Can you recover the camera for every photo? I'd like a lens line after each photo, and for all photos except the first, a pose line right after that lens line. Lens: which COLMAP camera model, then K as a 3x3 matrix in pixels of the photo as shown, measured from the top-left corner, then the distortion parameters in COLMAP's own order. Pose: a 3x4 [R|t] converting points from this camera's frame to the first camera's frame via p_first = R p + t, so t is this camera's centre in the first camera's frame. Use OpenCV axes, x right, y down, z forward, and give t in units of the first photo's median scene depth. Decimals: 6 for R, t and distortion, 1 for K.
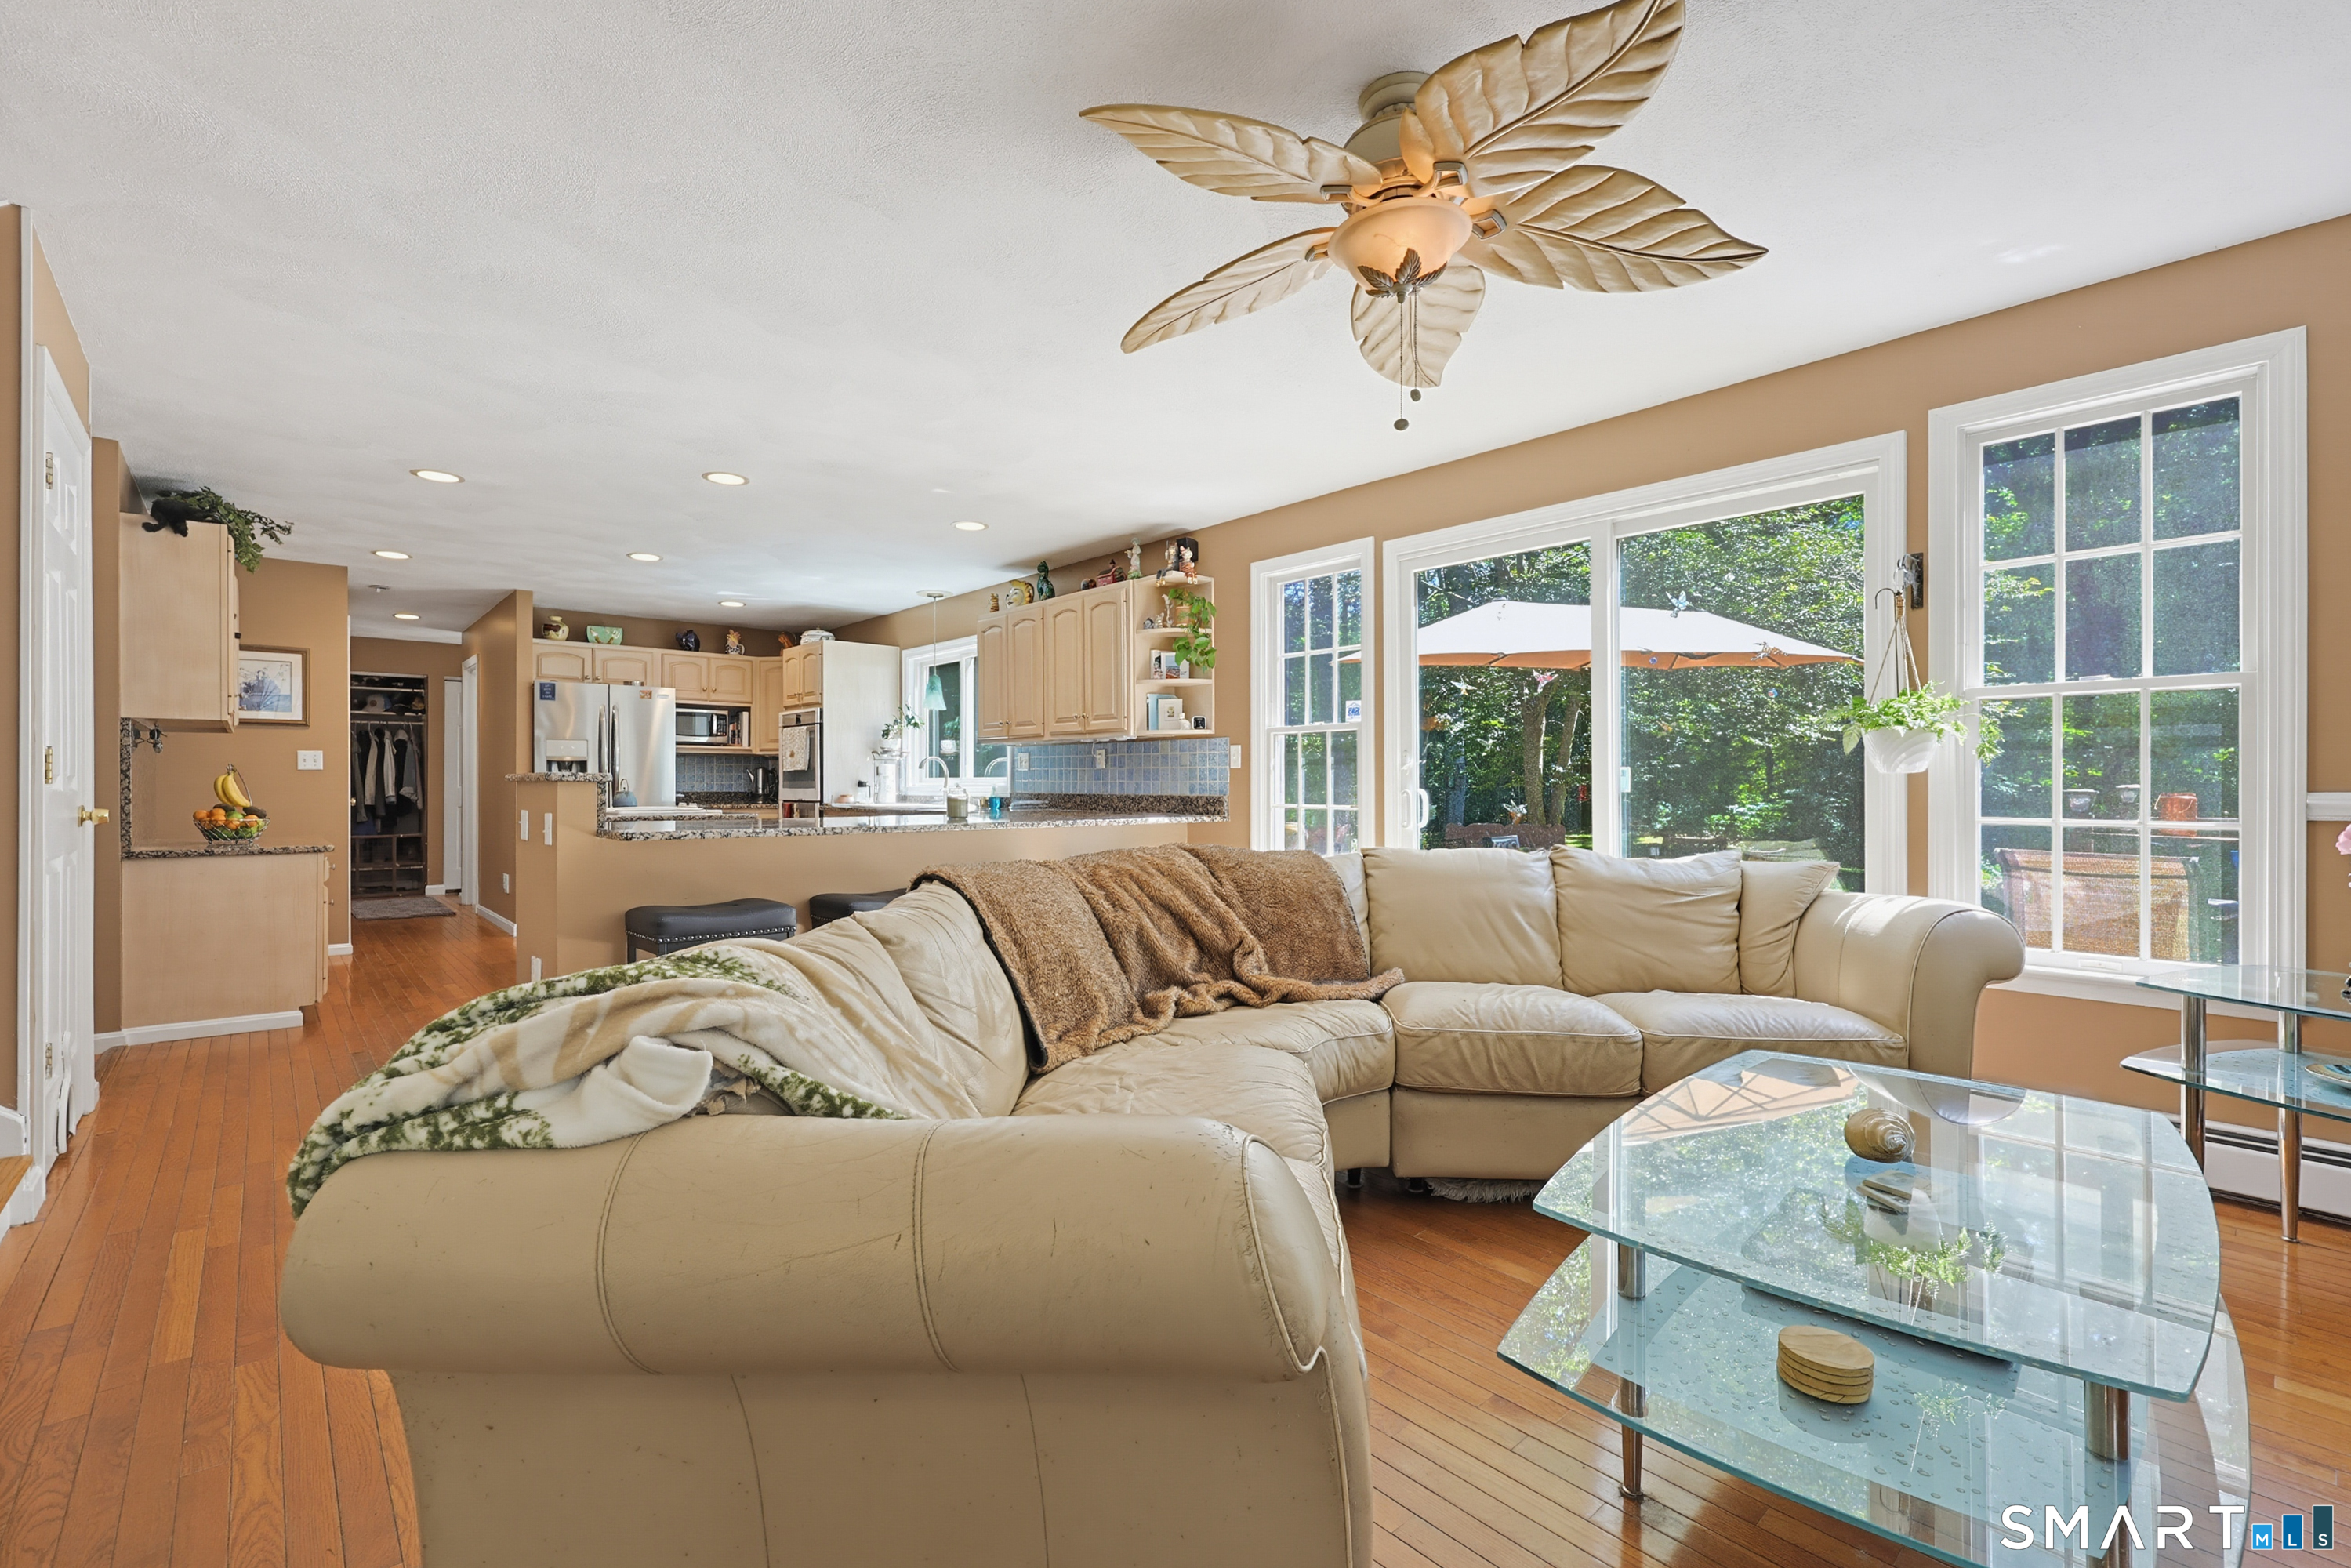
lens RADIAL K [[1018.6, 0, 1162.5], [0, 1018.6, 784.3], [0, 0, 1]] dist [-0.000947, -0.000320]
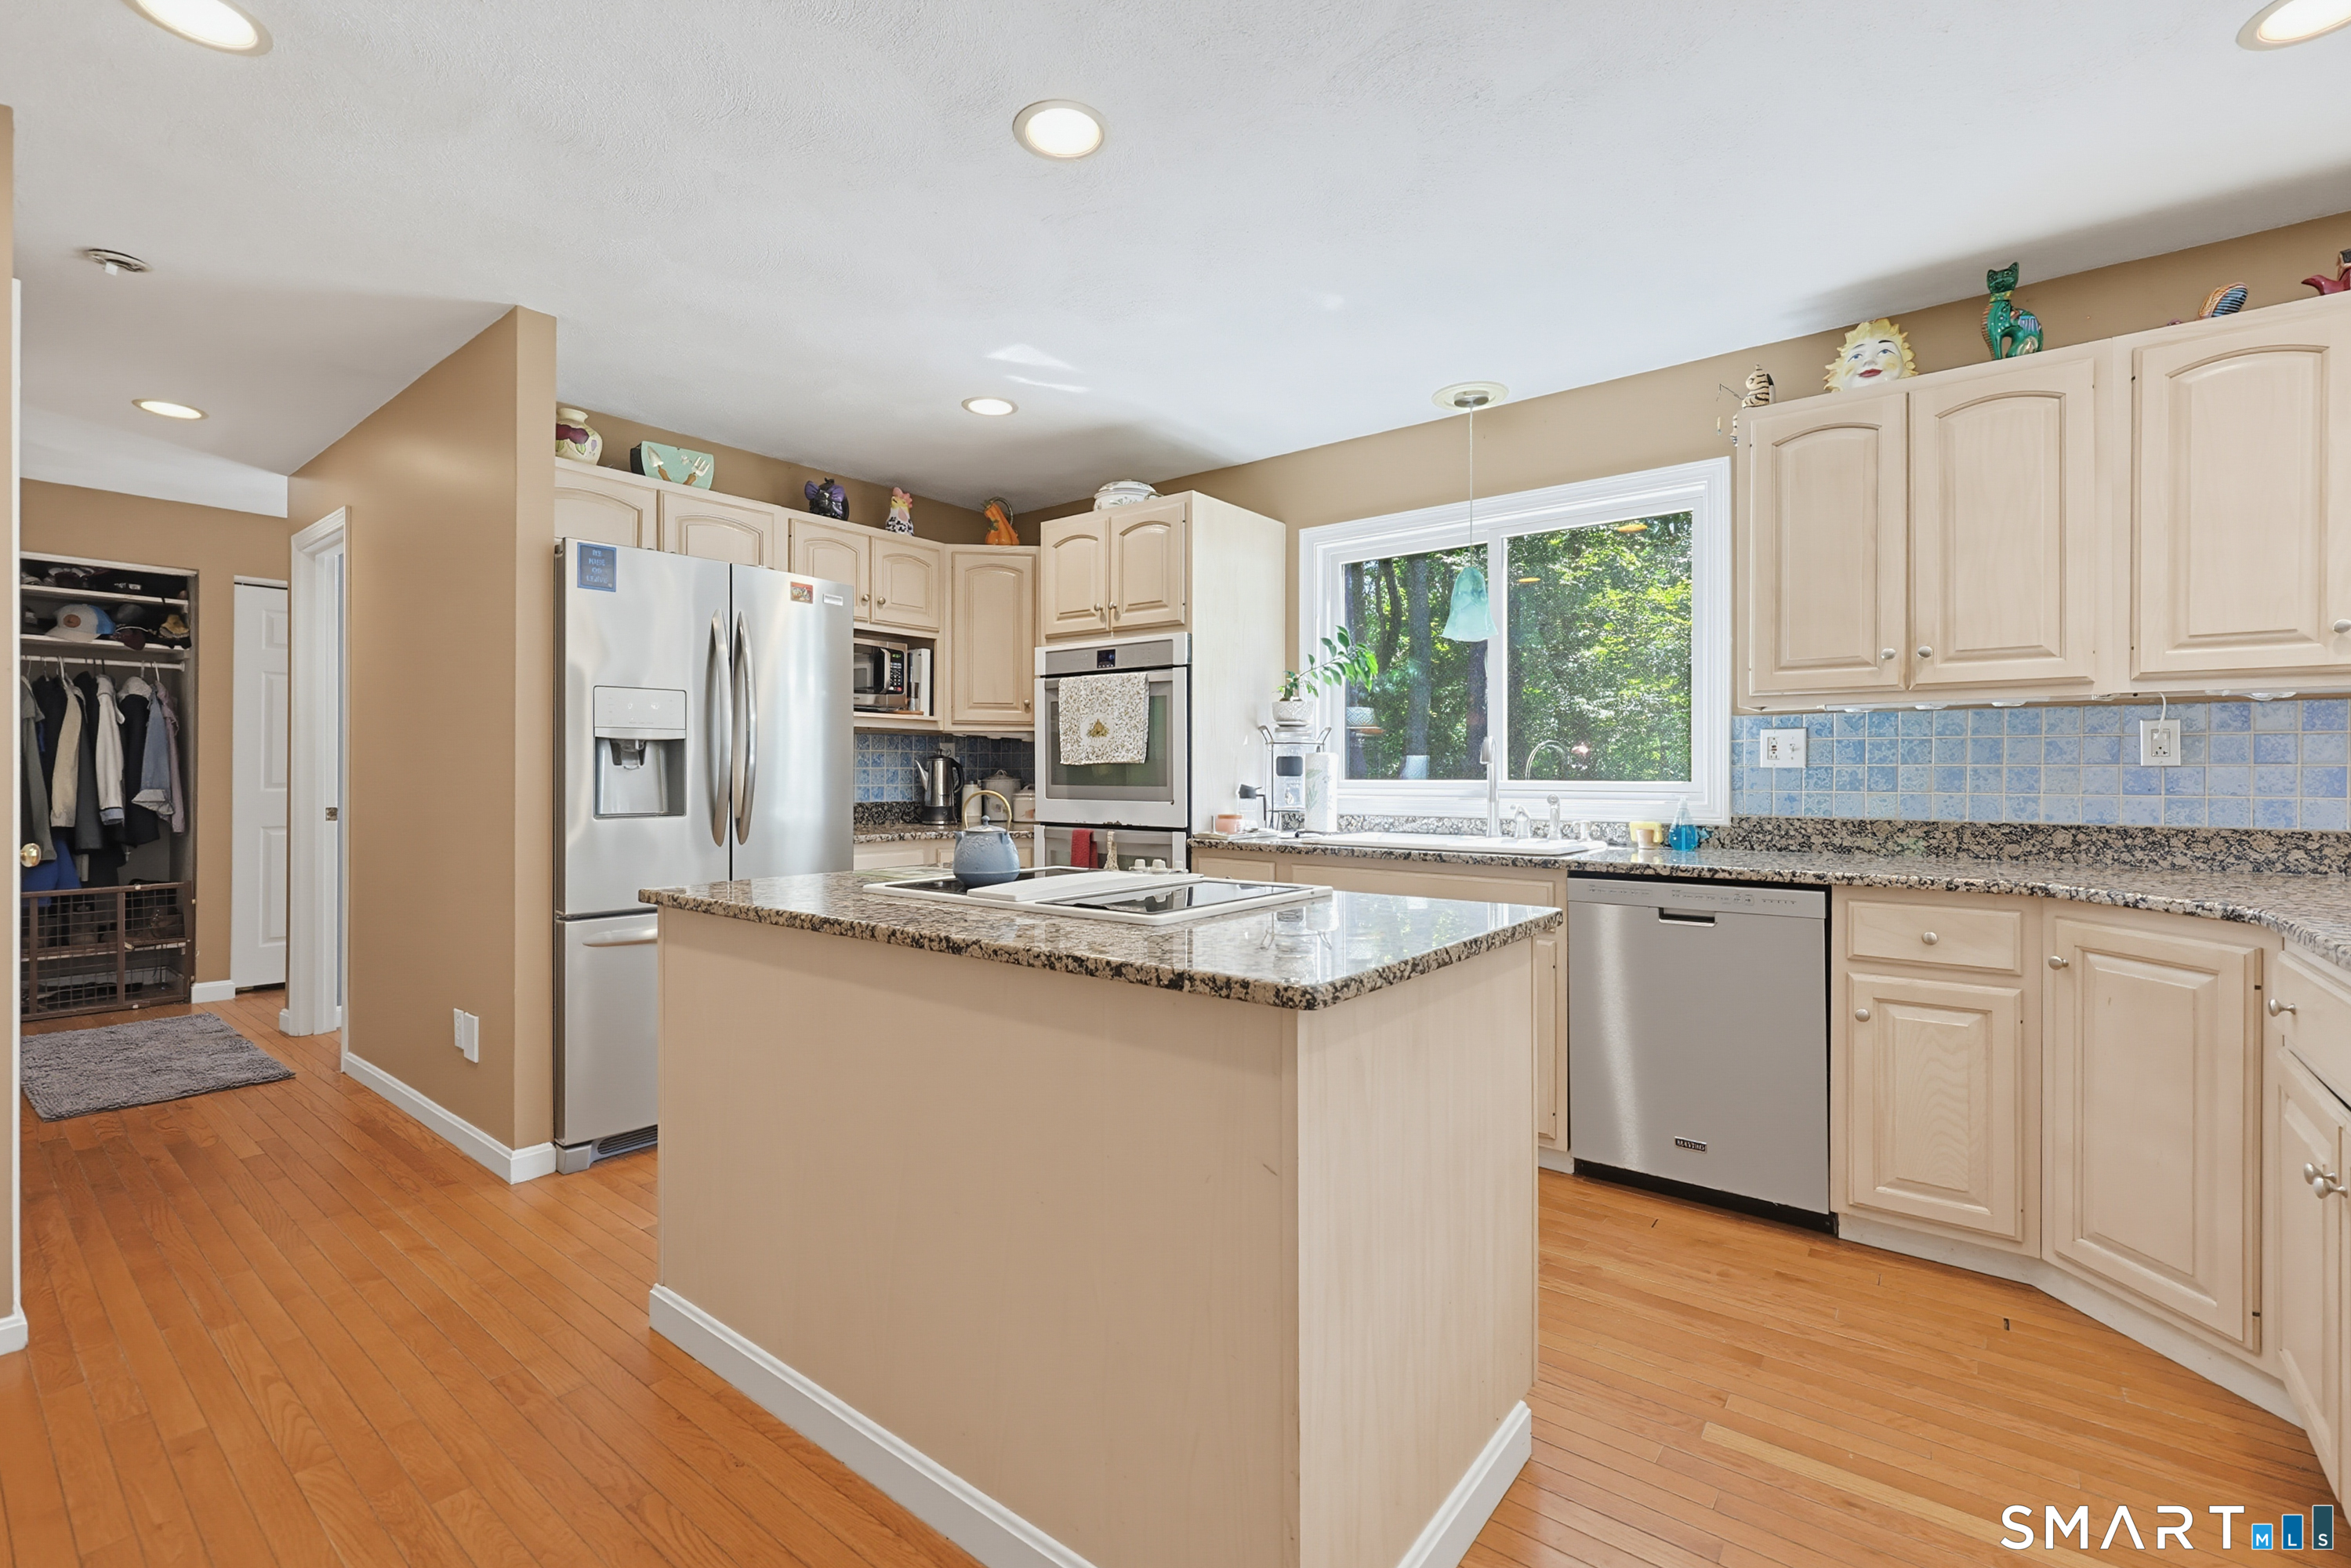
lens RADIAL K [[1018.6, 0, 1183.5], [0, 1018.6, 775.8], [0, 0, 1]] dist [-0.000947, -0.000320]
pose [[0.983652, 0.004685, 0.180017, -0.439918], [-0.004294, 0.999988, -0.002559, -0.007037], [-0.180027, 0.001745, 0.983660, 0.550492]]
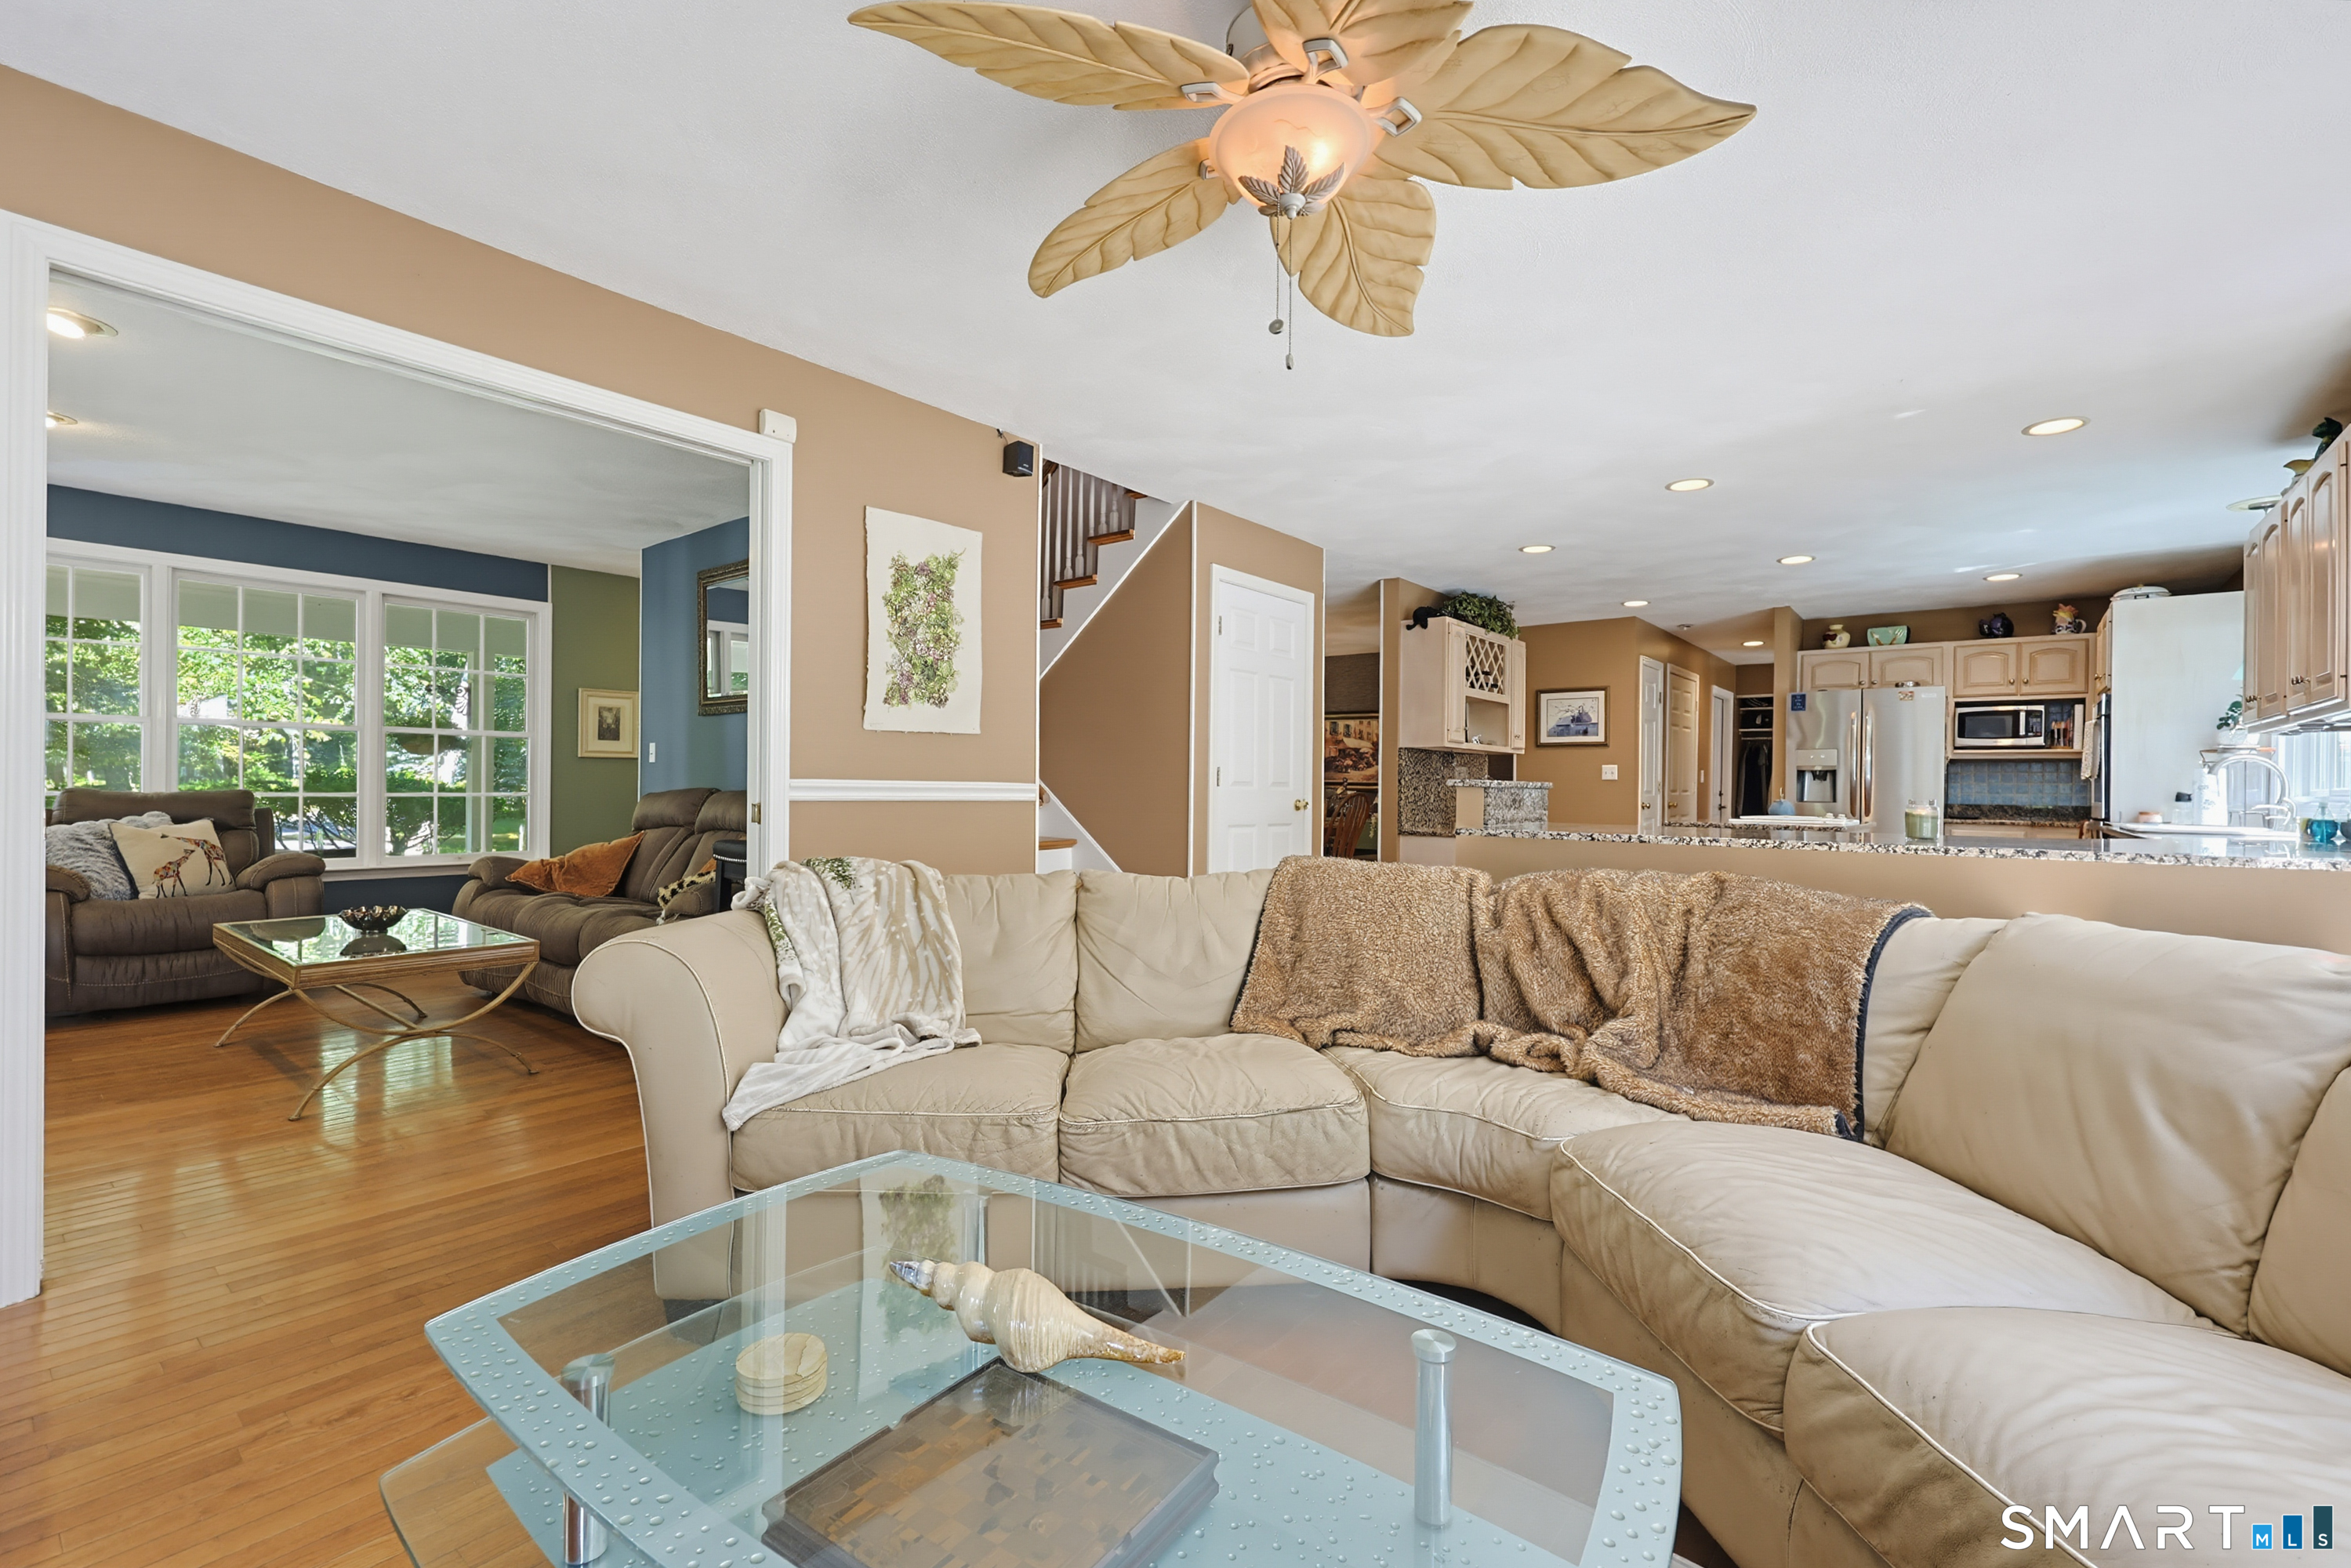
lens RADIAL K [[1018.6, 0, 1185.8], [0, 1018.6, 791.2], [0, 0, 1]] dist [-0.000947, -0.000320]
pose [[0.174258, 0.006493, -0.984679, 0.291843], [-0.012377, 0.999914, 0.004404, 0.001082], [0.984622, 0.011420, 0.174324, 0.213698]]
